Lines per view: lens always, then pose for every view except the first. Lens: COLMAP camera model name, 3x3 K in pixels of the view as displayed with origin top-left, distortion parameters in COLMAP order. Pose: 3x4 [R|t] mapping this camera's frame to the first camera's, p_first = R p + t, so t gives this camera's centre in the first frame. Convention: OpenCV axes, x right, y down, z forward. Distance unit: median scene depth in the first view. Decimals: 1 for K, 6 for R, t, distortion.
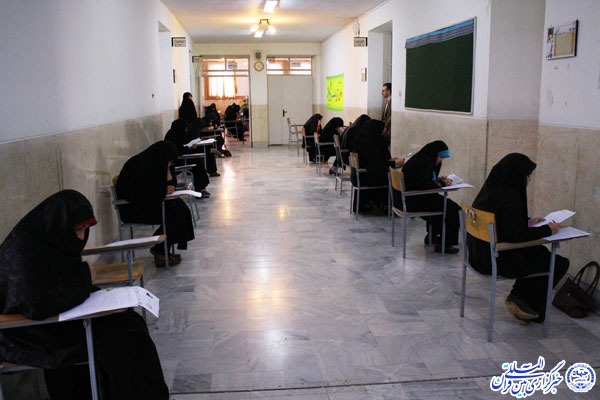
lens RADIAL K [[582.6, 0, 300.9], [0, 582.6, 198.9], [0, 0, 1]] dist [-0.023947, 0.000000]
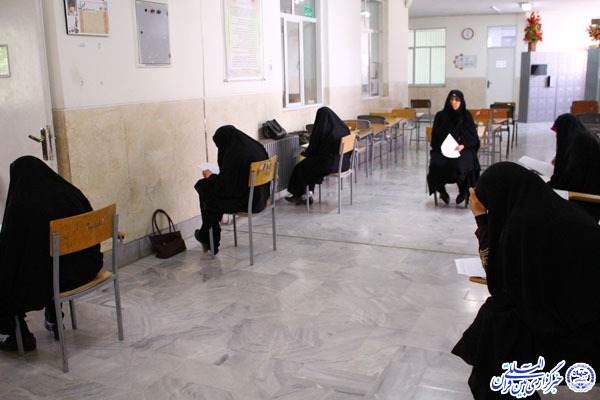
lens RADIAL K [[653.6, 0, 301.7], [0, 653.6, 202.4], [0, 0, 1]] dist [-0.050464, 0.000000]
pose [[-0.869348, -0.069493, 0.489290, -0.384187], [0.112225, 0.936439, 0.332397, -0.296145], [-0.481290, 0.343879, -0.806292, 1.752892]]
